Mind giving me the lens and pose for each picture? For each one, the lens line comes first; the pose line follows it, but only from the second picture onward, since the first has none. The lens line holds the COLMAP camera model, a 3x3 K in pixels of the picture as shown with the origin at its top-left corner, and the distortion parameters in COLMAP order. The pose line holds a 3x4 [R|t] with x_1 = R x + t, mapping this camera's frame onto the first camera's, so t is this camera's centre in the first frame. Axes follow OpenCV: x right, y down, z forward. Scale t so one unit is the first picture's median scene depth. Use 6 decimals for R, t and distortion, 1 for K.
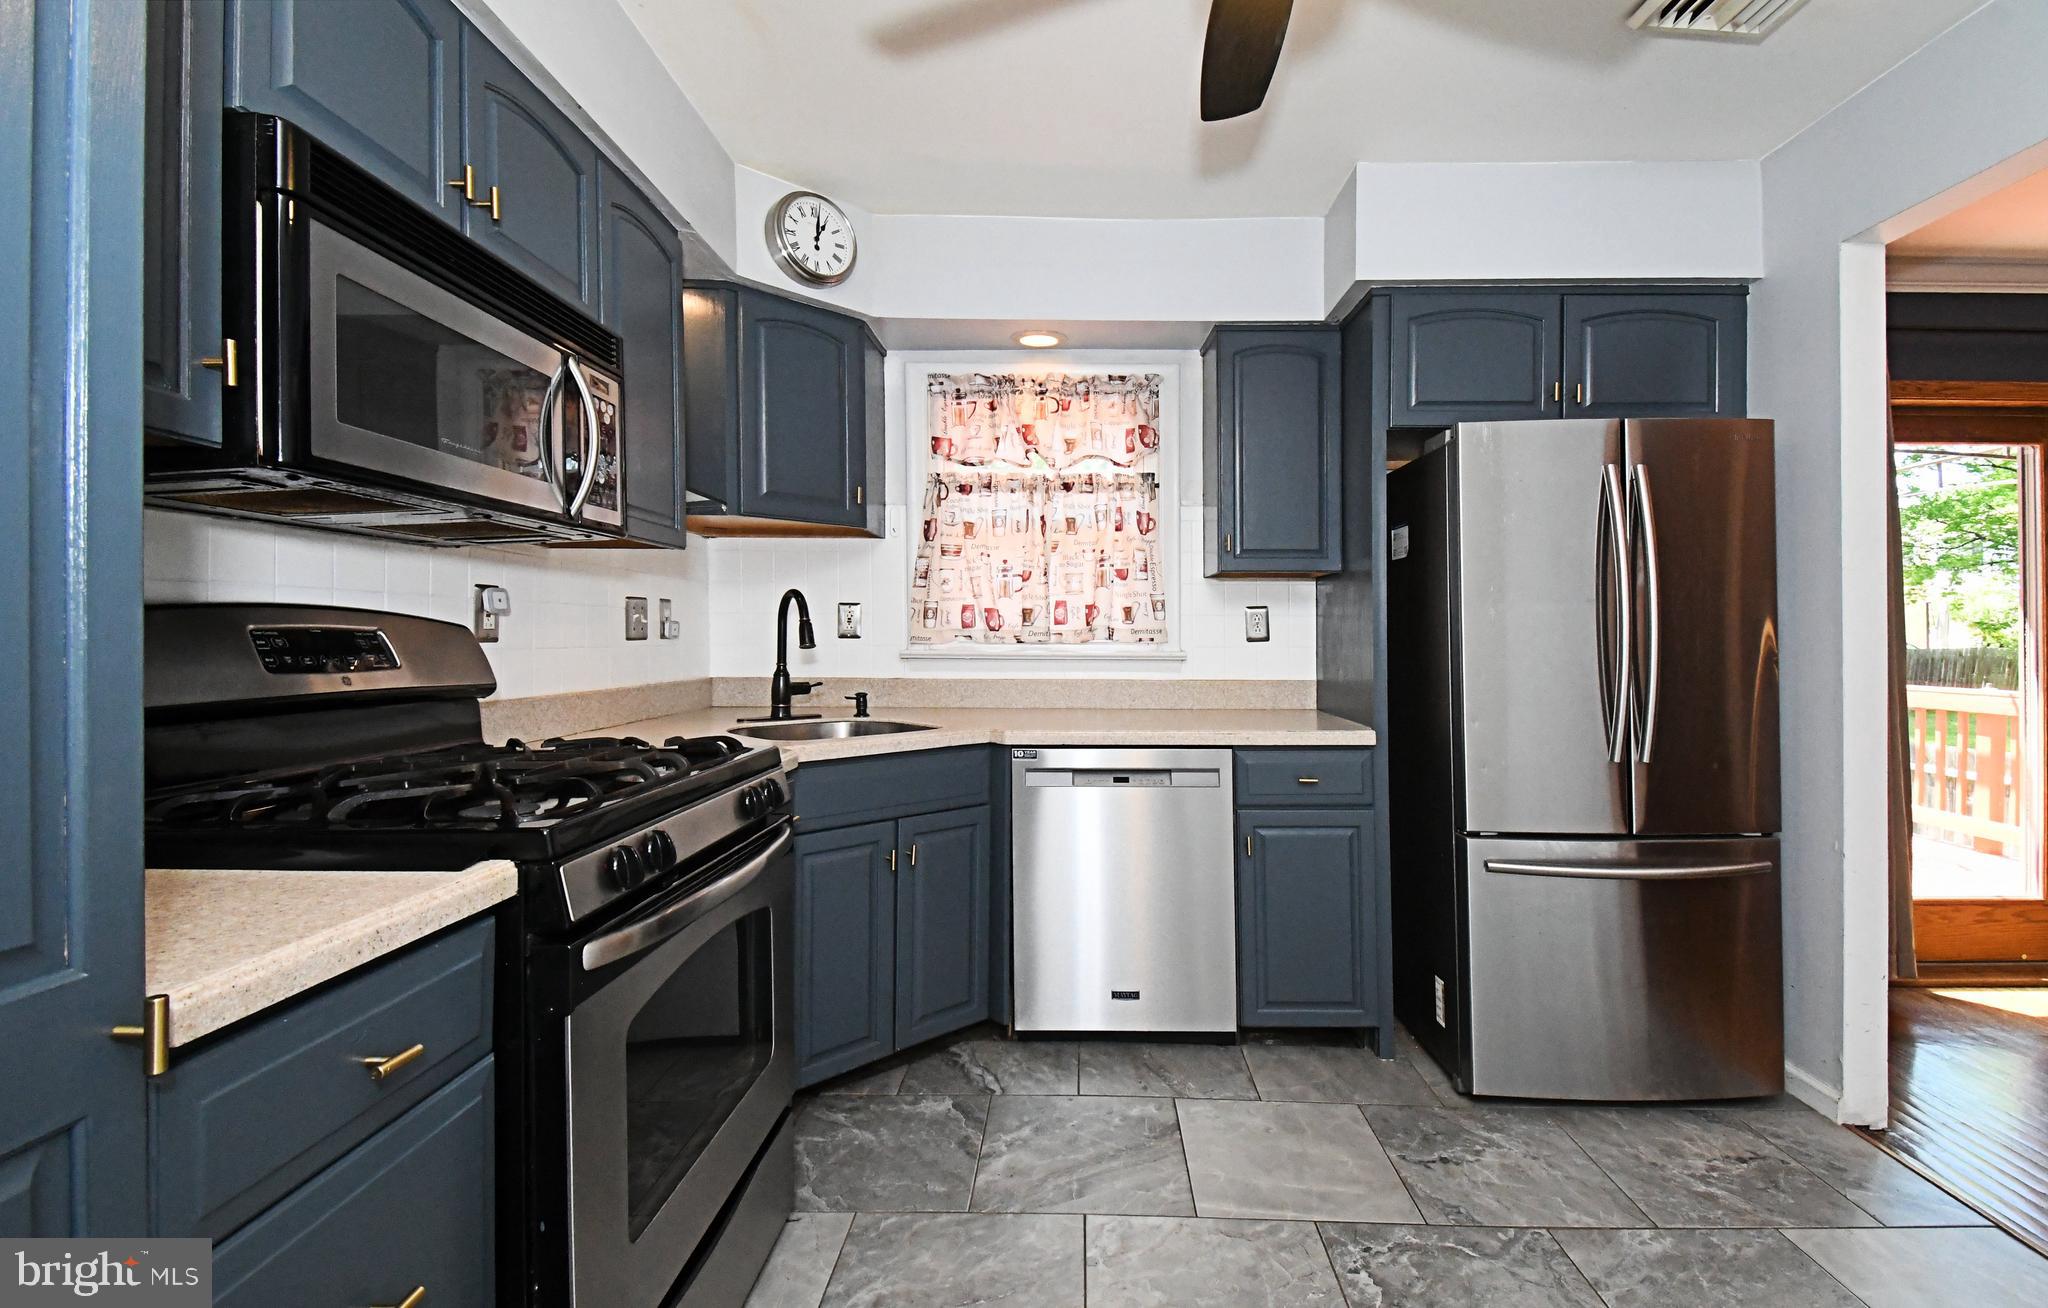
lens RADIAL K [[874.0, 0, 1074.8], [0, 874.0, 647.9], [0, 0, 1]] dist [0.051165, -0.031832]
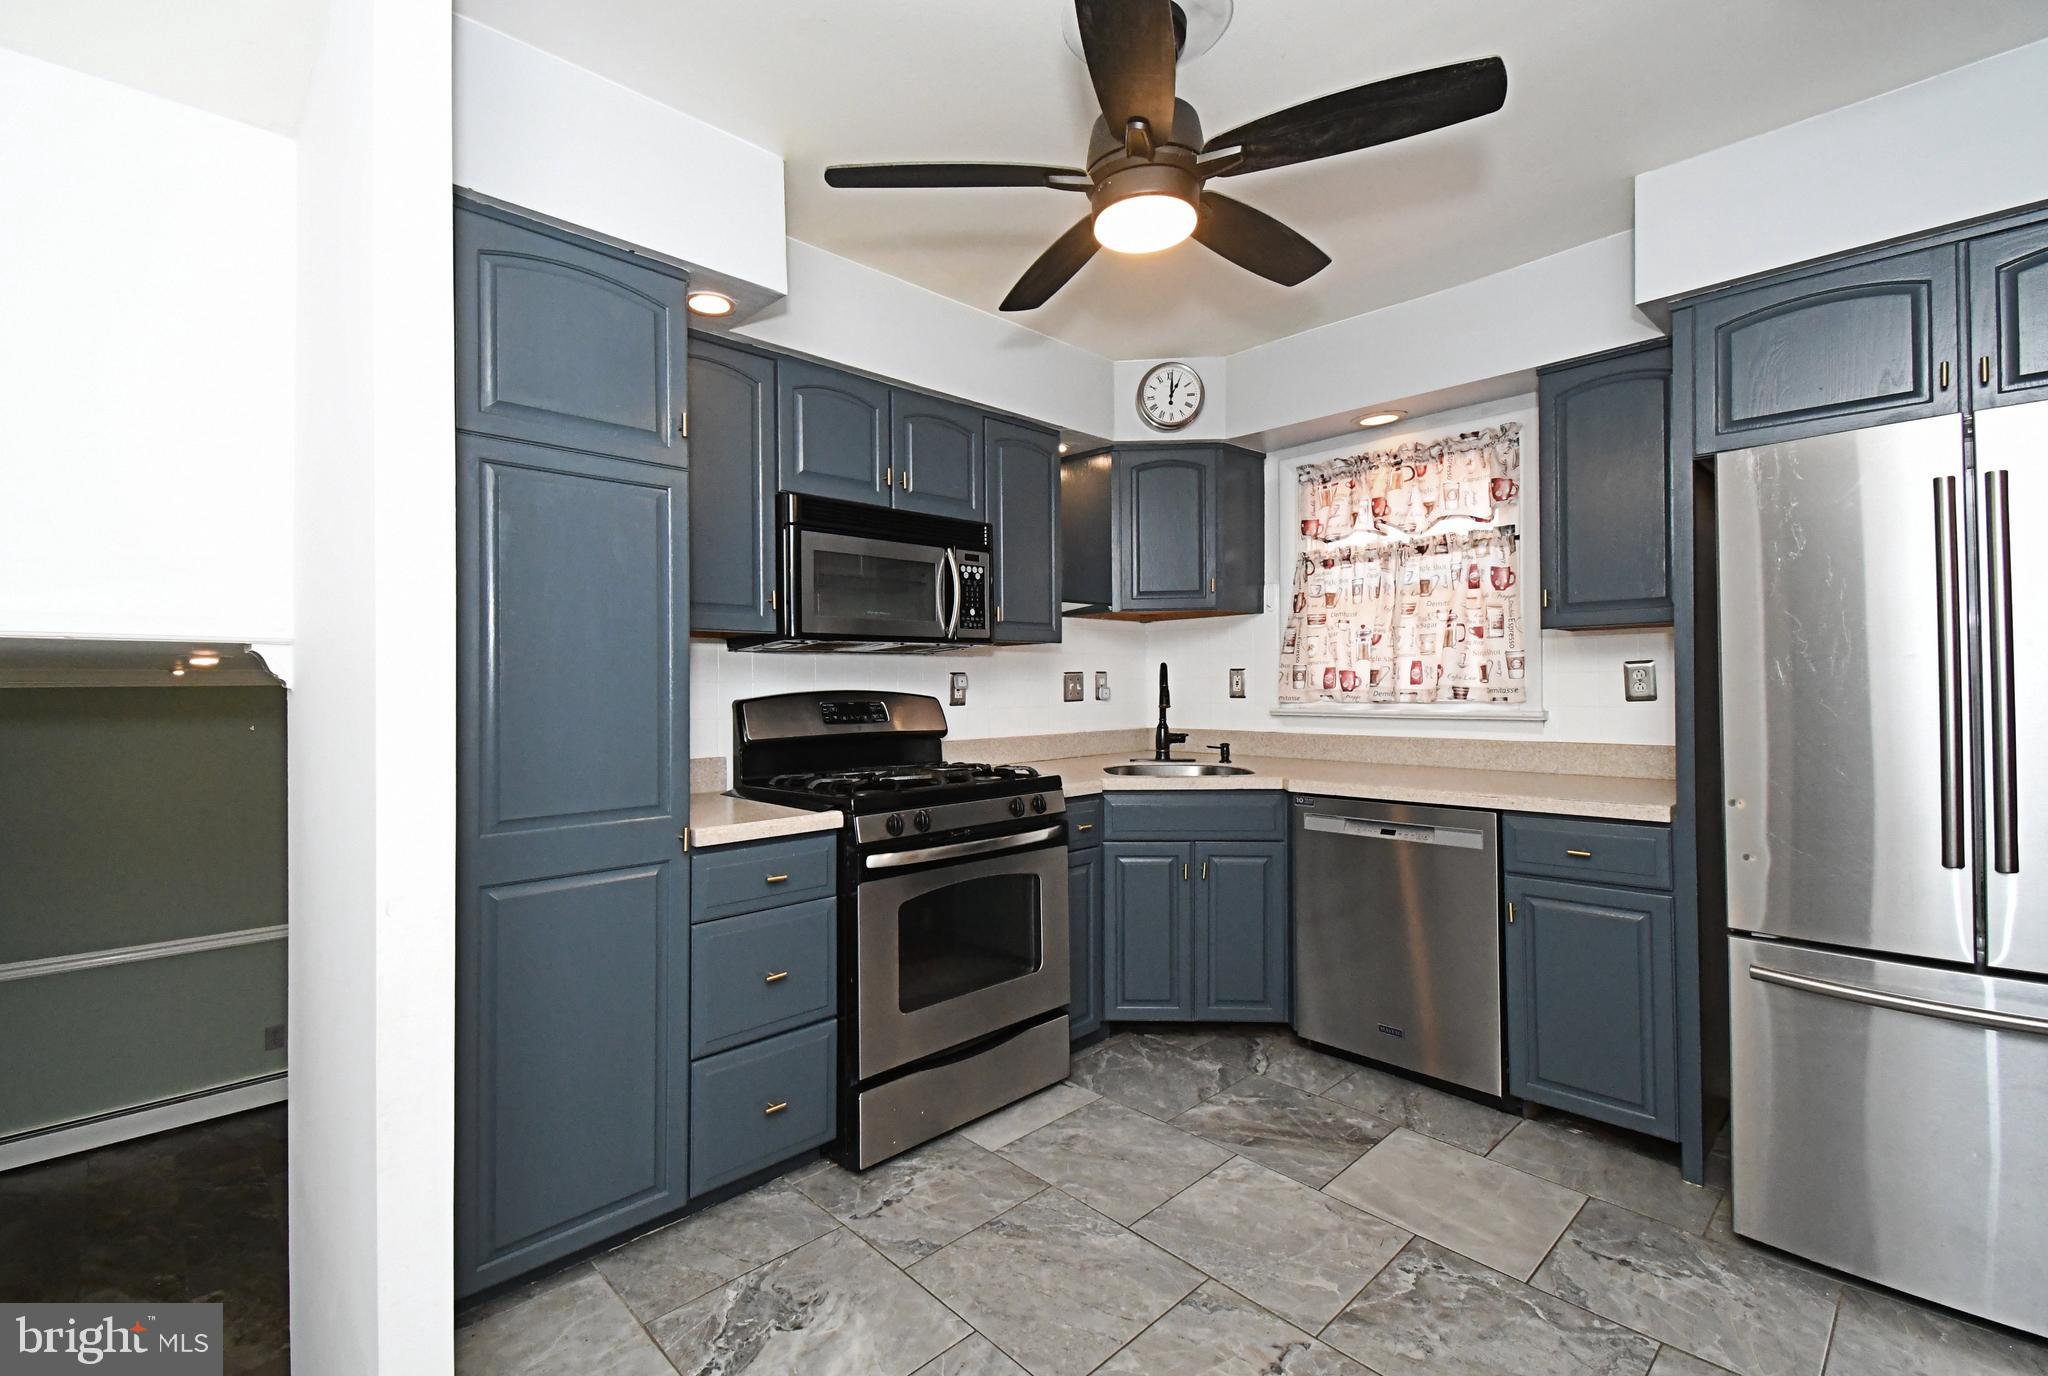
lens RADIAL K [[891.1, 0, 1012.7], [0, 891.1, 695.8], [0, 0, 1]] dist [0.041477, -0.024823]
pose [[0.695008, -0.003997, -0.718991, 0.469042], [0.005300, 0.999986, -0.000436, -0.016946], [0.718983, -0.003508, 0.695019, -0.088947]]
